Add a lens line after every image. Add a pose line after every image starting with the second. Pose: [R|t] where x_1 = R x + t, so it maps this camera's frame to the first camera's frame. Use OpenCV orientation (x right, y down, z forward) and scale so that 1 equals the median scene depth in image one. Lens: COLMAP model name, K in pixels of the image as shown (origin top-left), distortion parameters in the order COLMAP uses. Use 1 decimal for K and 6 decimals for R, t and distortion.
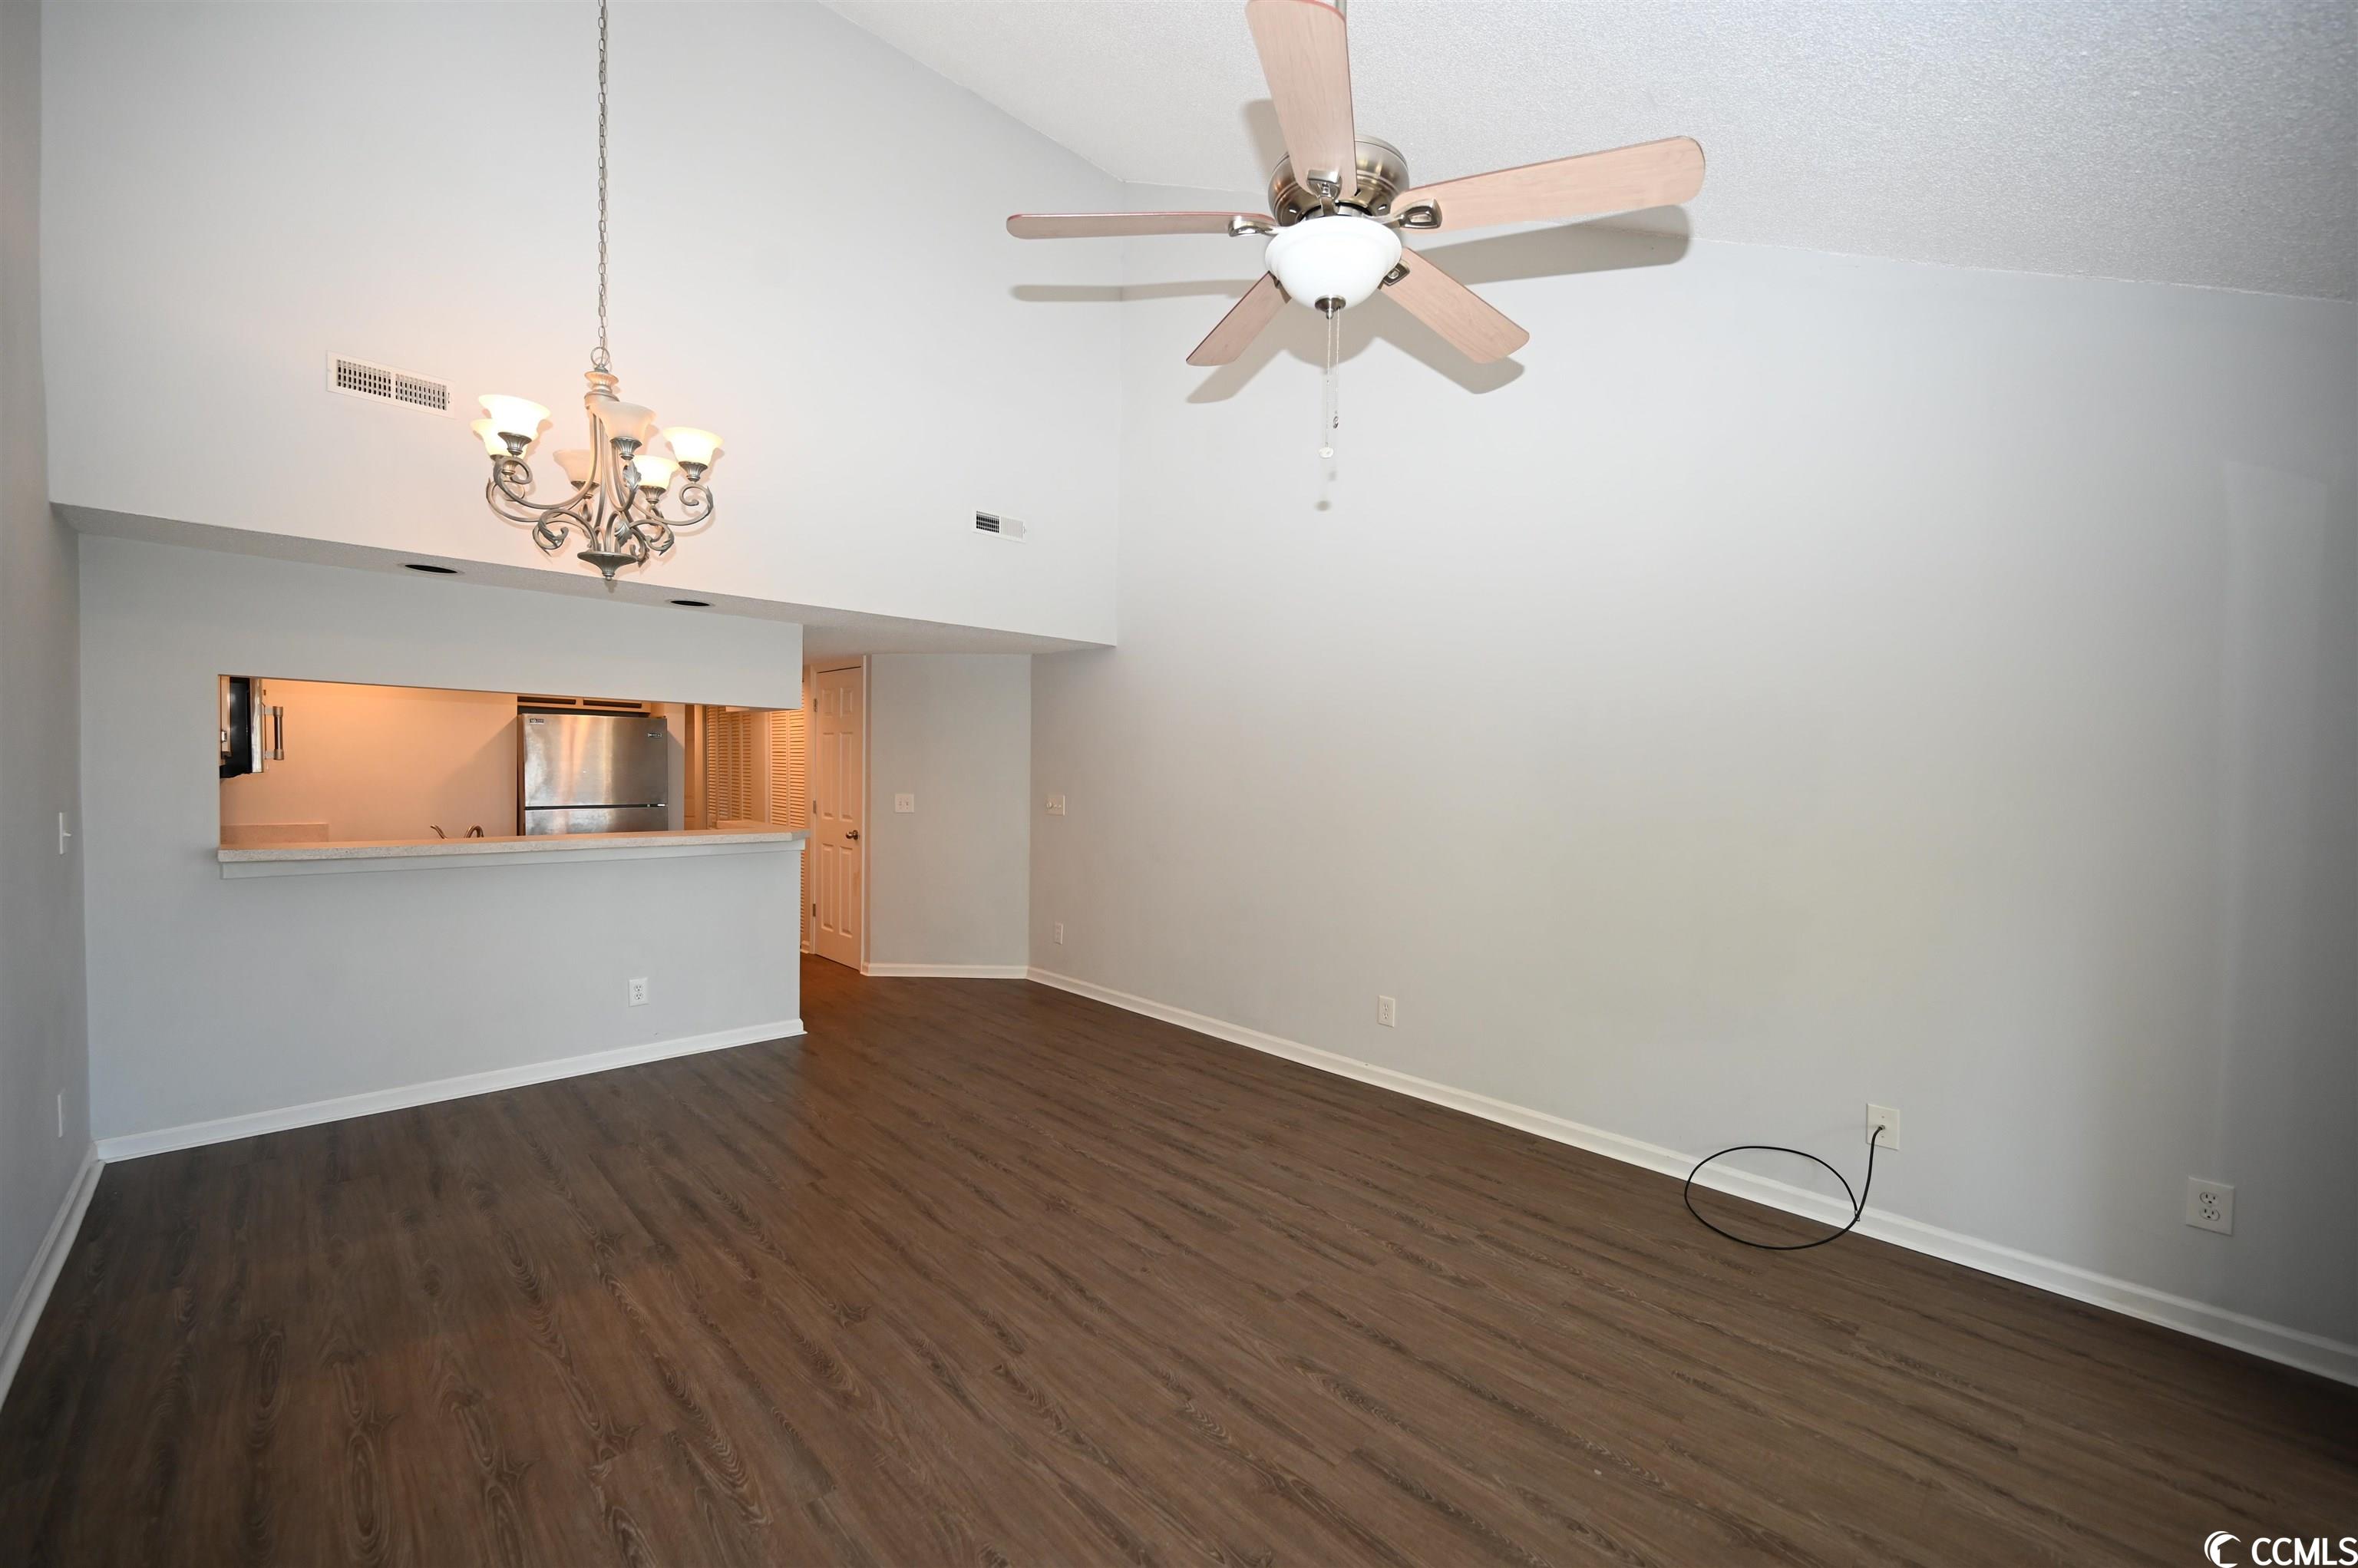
lens RADIAL K [[922.9, 0, 1187.2], [0, 922.9, 790.1], [0, 0, 1]] dist [0.000484, 0.000019]
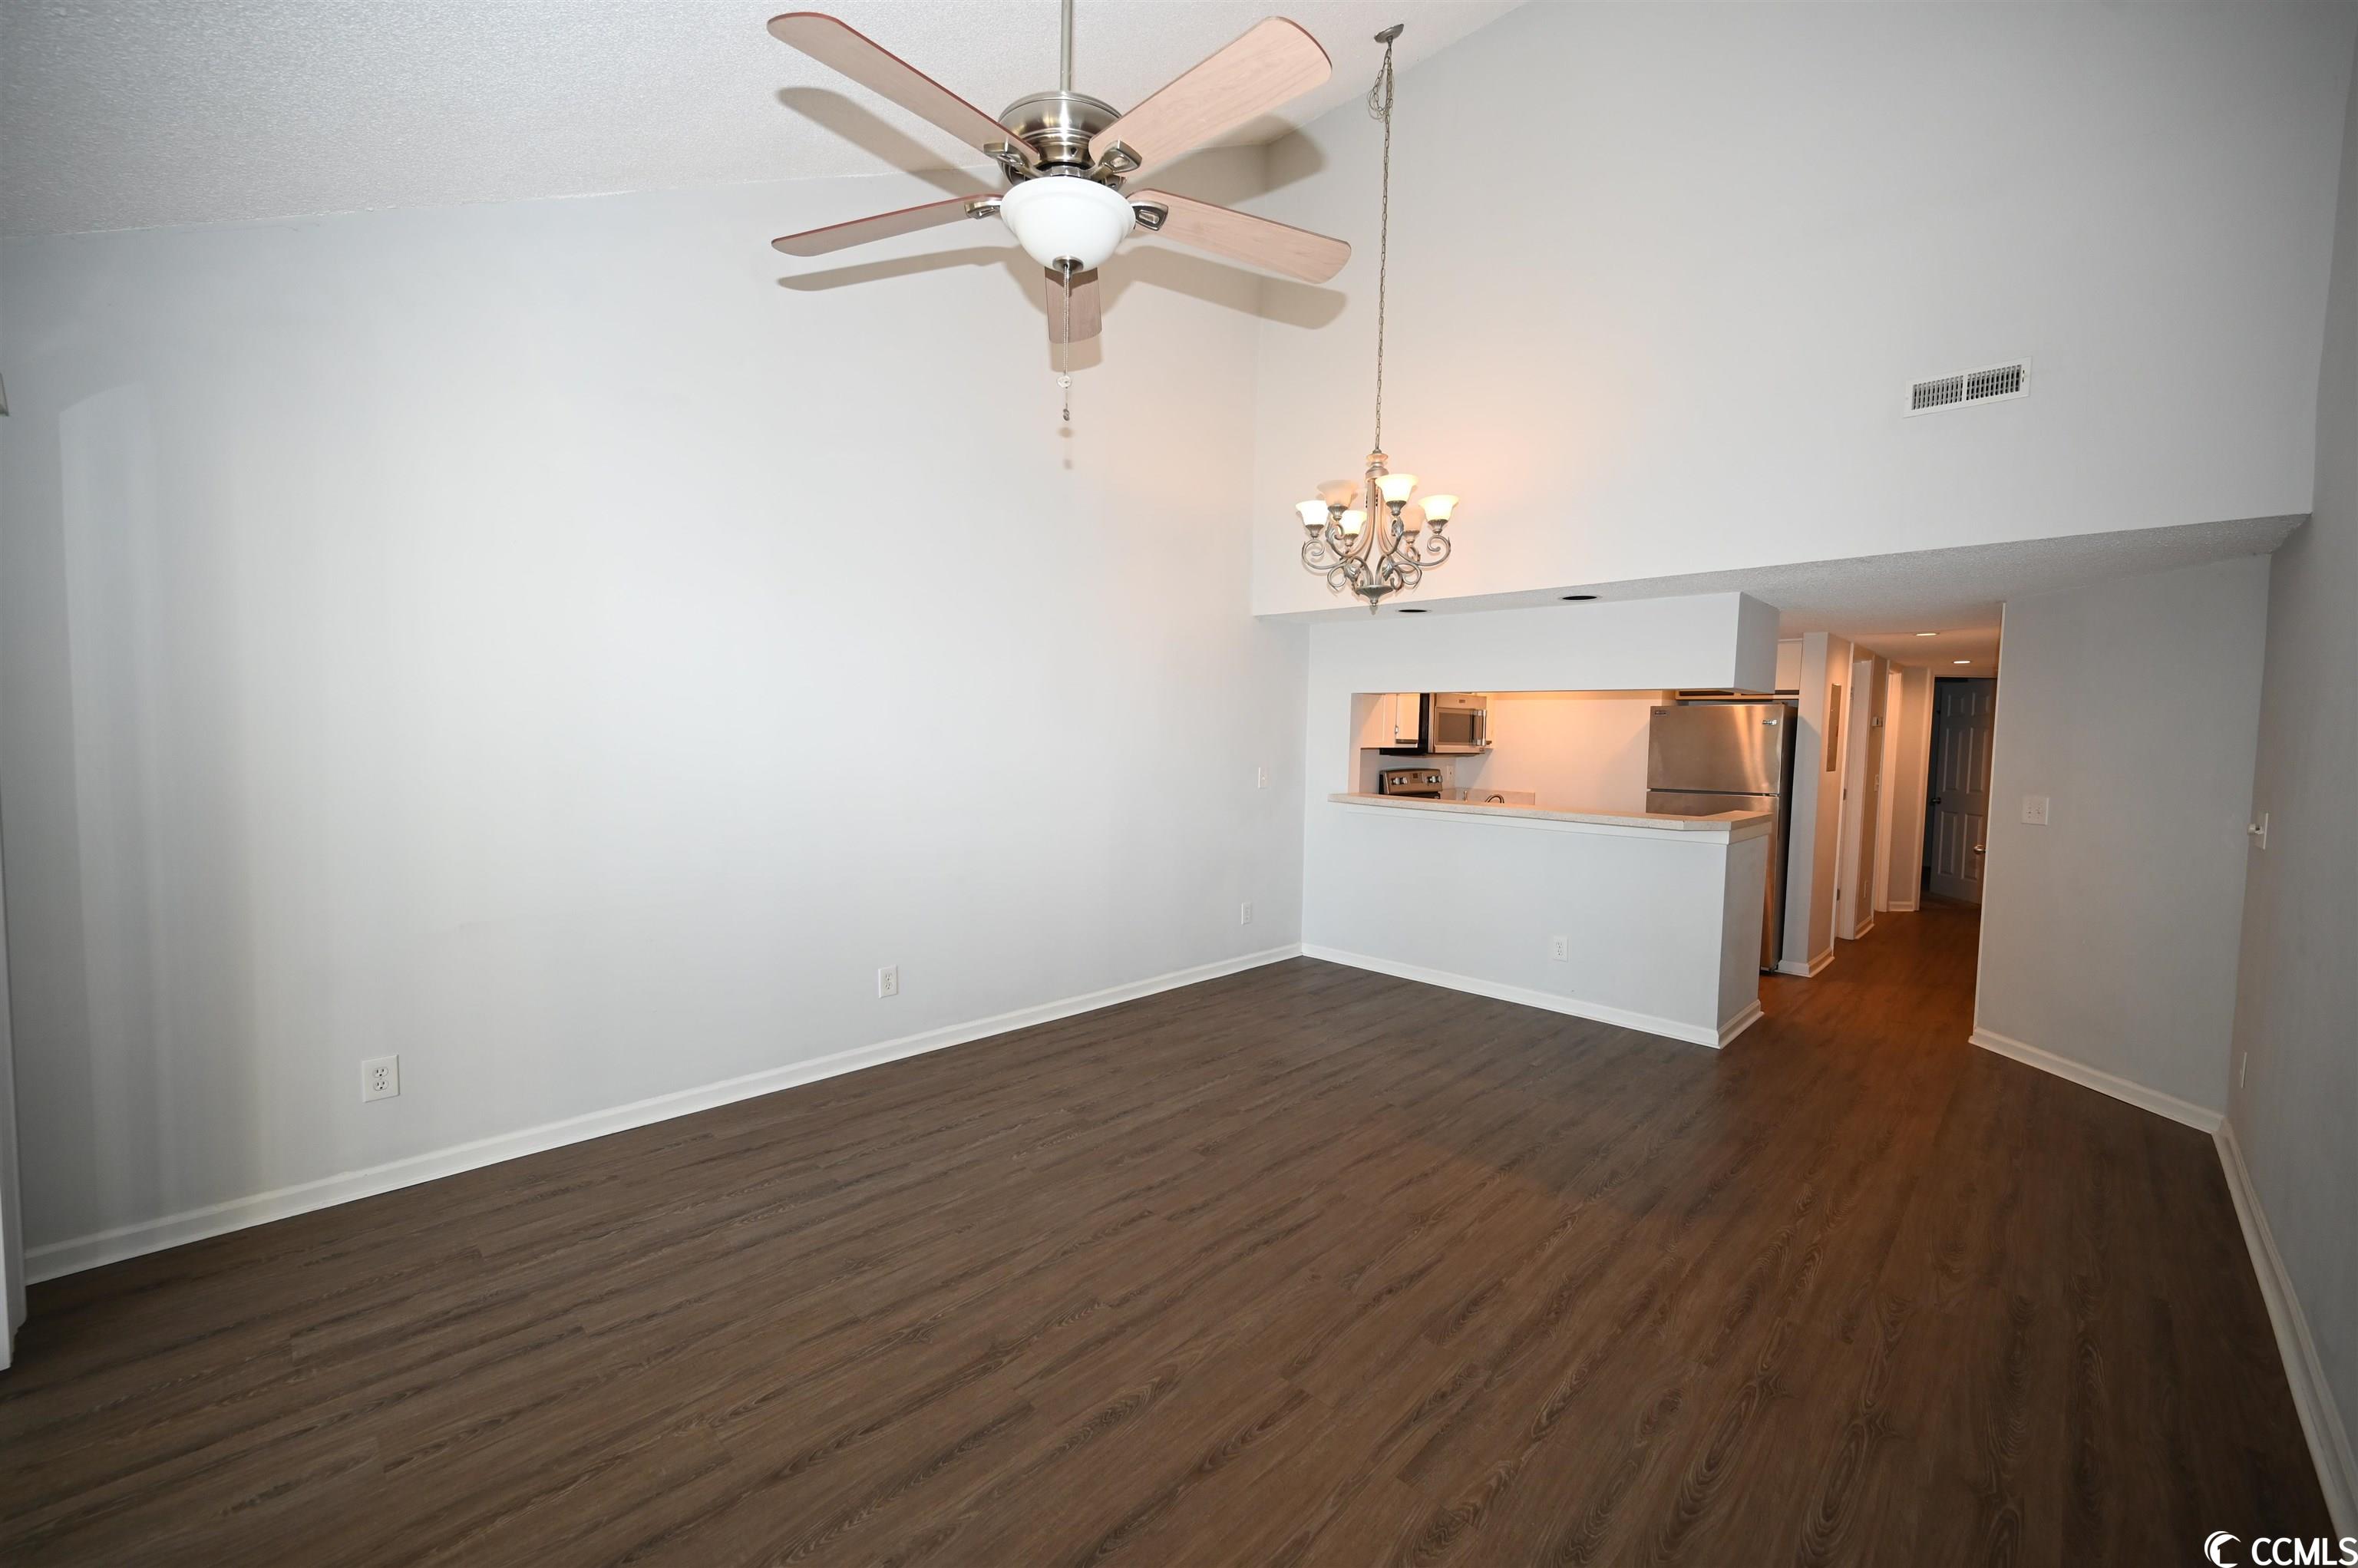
lens RADIAL K [[936.0, 0, 1184.5], [0, 936.0, 785.1], [0, 0, 1]] dist [-0.000530, -0.000155]
pose [[0.025970, 0.036249, -0.999005, 0.737171], [-0.044715, 0.998384, 0.035064, -0.001222], [0.998662, 0.043760, 0.027549, 0.693391]]
